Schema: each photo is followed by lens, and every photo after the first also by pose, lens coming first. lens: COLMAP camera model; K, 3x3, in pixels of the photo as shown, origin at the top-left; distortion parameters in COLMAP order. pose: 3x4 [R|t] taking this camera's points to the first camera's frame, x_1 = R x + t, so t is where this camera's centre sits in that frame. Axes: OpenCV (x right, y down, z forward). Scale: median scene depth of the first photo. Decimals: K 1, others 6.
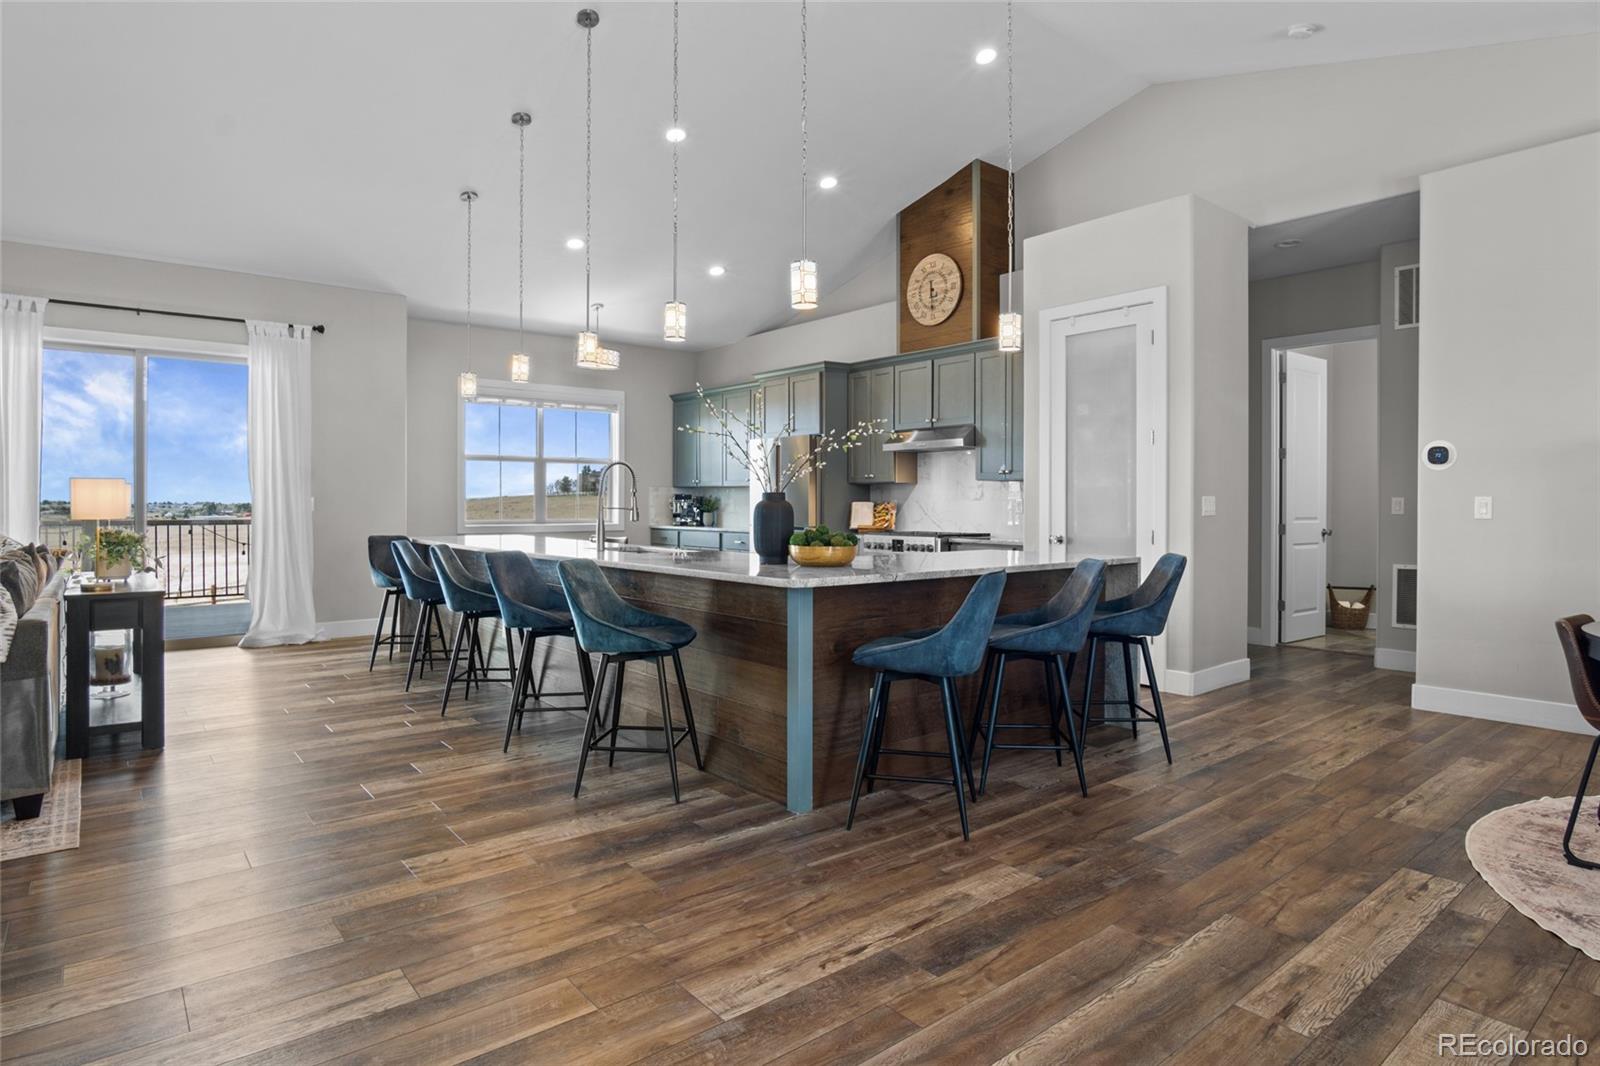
lens RADIAL K [[879.6, 0, 787.3], [0, 879.6, 519.9], [0, 0, 1]] dist [-0.031808, 0.005525]
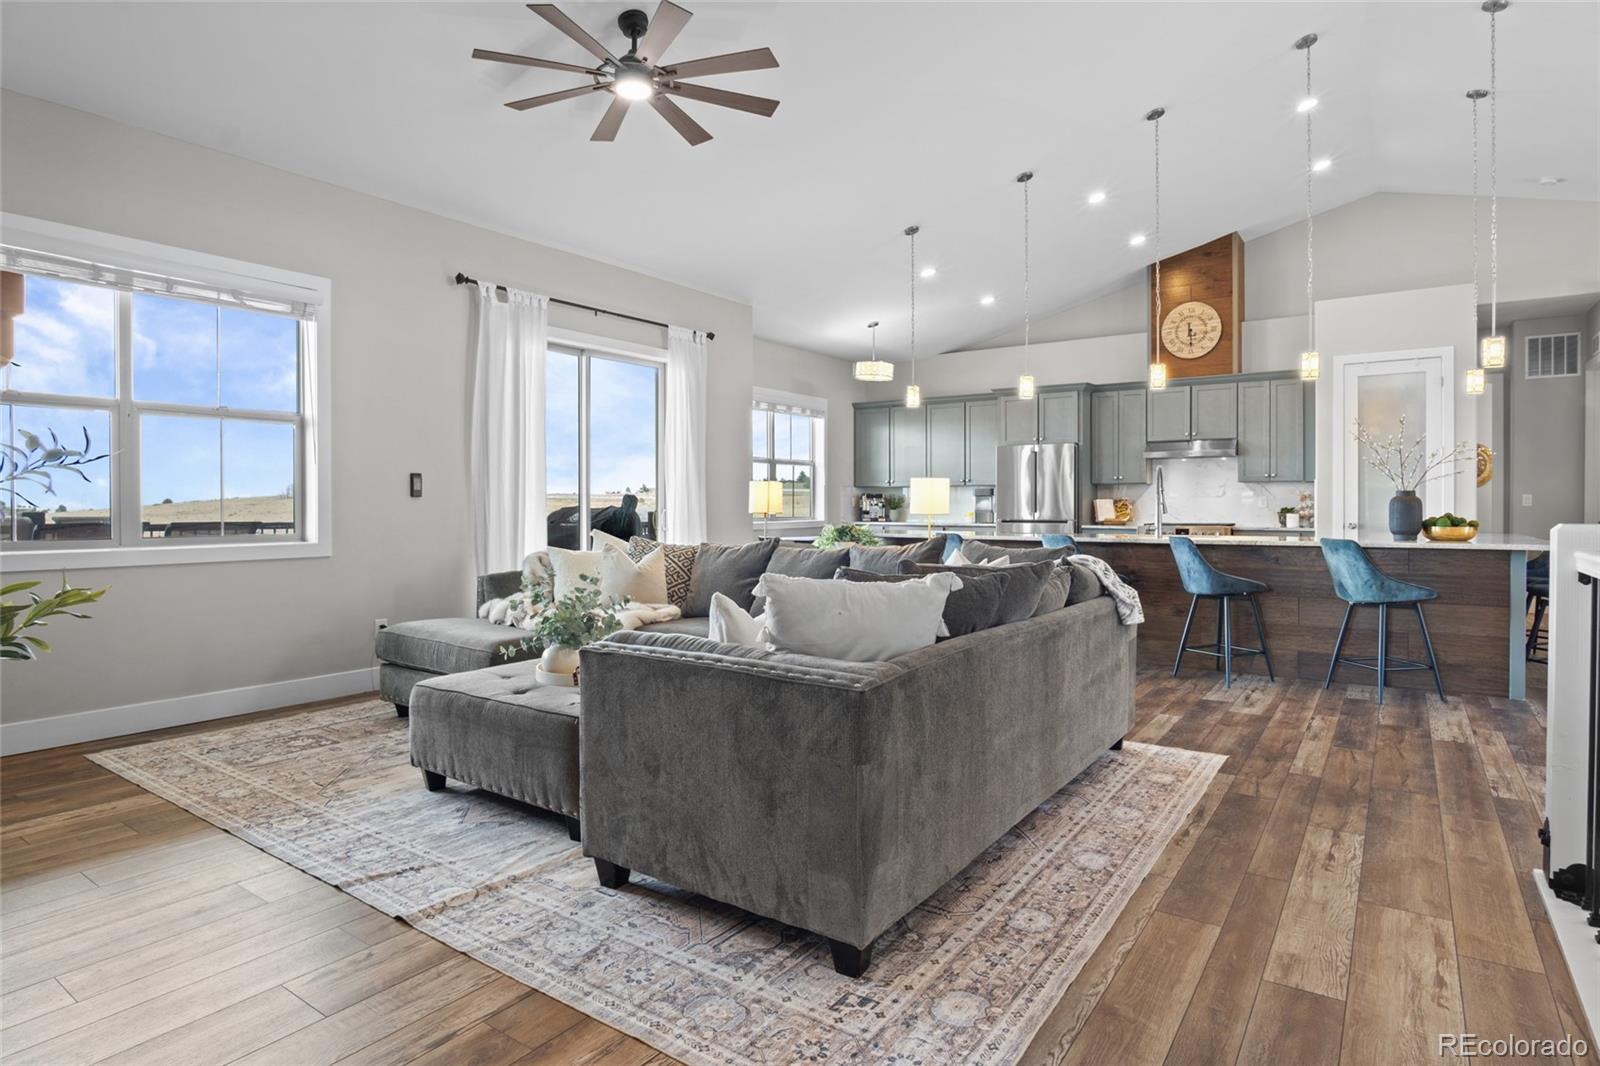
lens RADIAL K [[879.6, 0, 793.1], [0, 879.6, 510.0], [0, 0, 1]] dist [-0.031808, 0.005525]
pose [[0.961670, -0.006442, 0.274134, -0.760924], [0.009660, 0.999899, -0.010393, 0.002615], [-0.274040, 0.012642, 0.961635, -0.044388]]
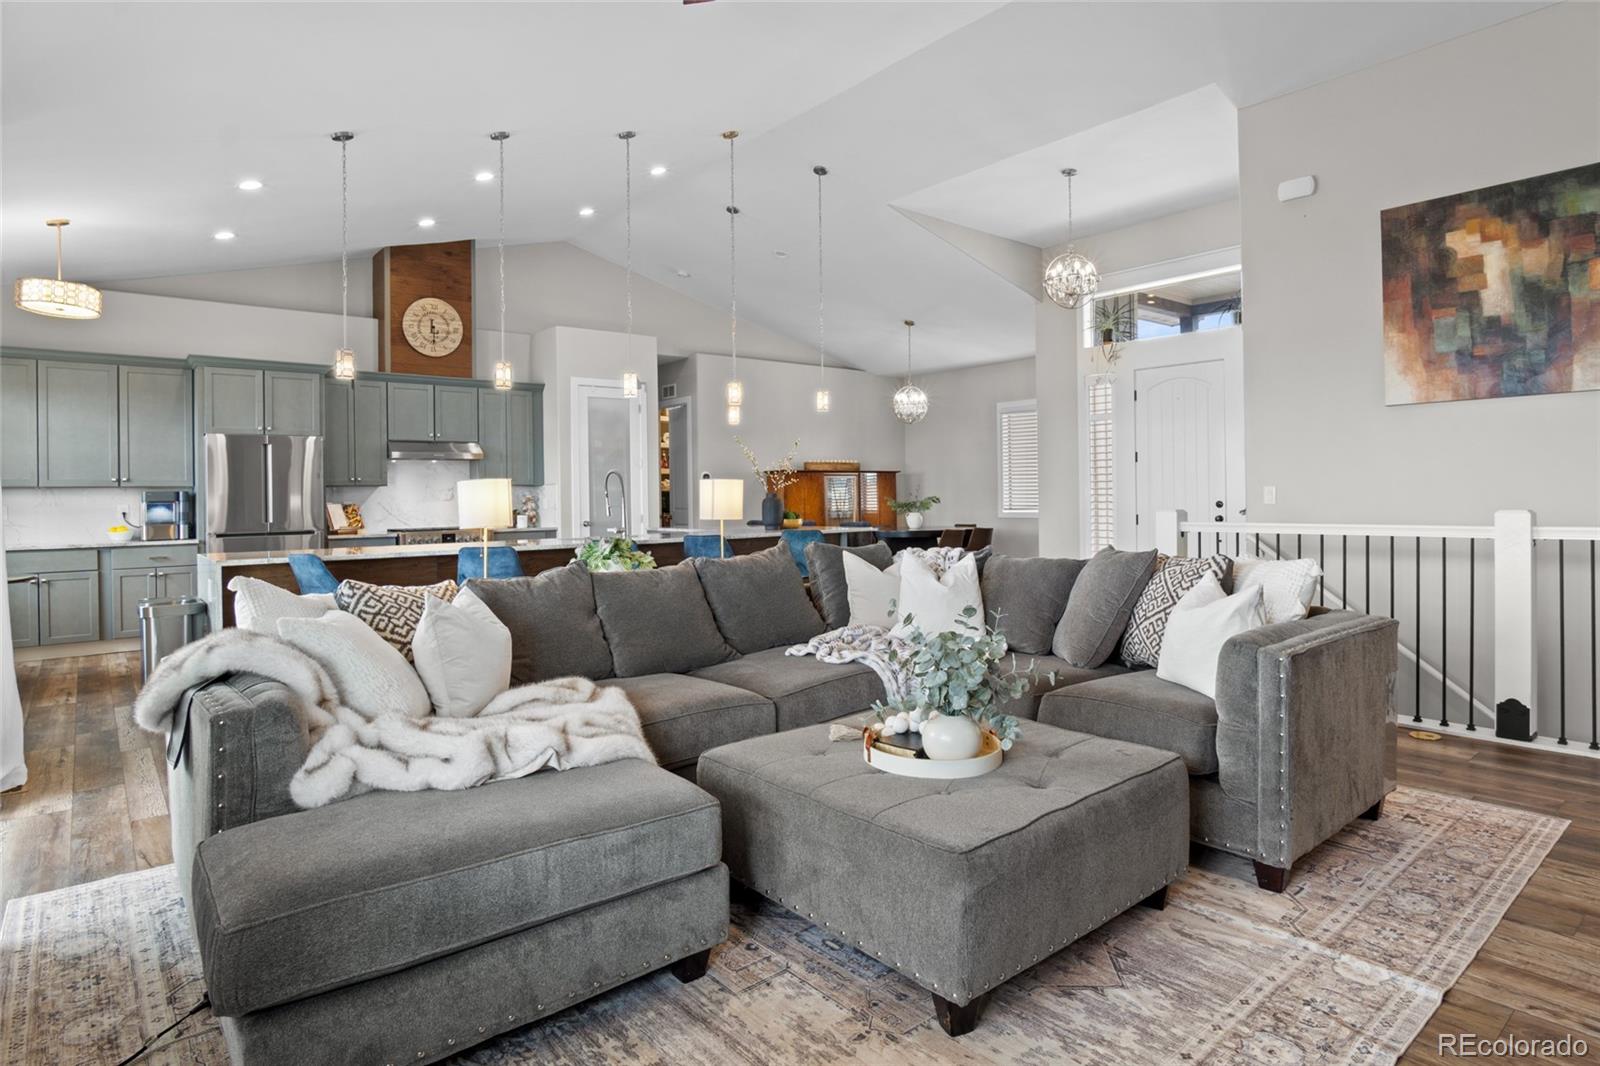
lens RADIAL K [[879.6, 0, 800.3], [0, 879.6, 502.4], [0, 0, 1]] dist [-0.031808, 0.005525]
pose [[-0.027896, -0.009356, 0.999567, -1.105300], [0.034097, 0.999365, 0.010306, -0.017169], [-0.999029, 0.034369, -0.027560, 0.562161]]
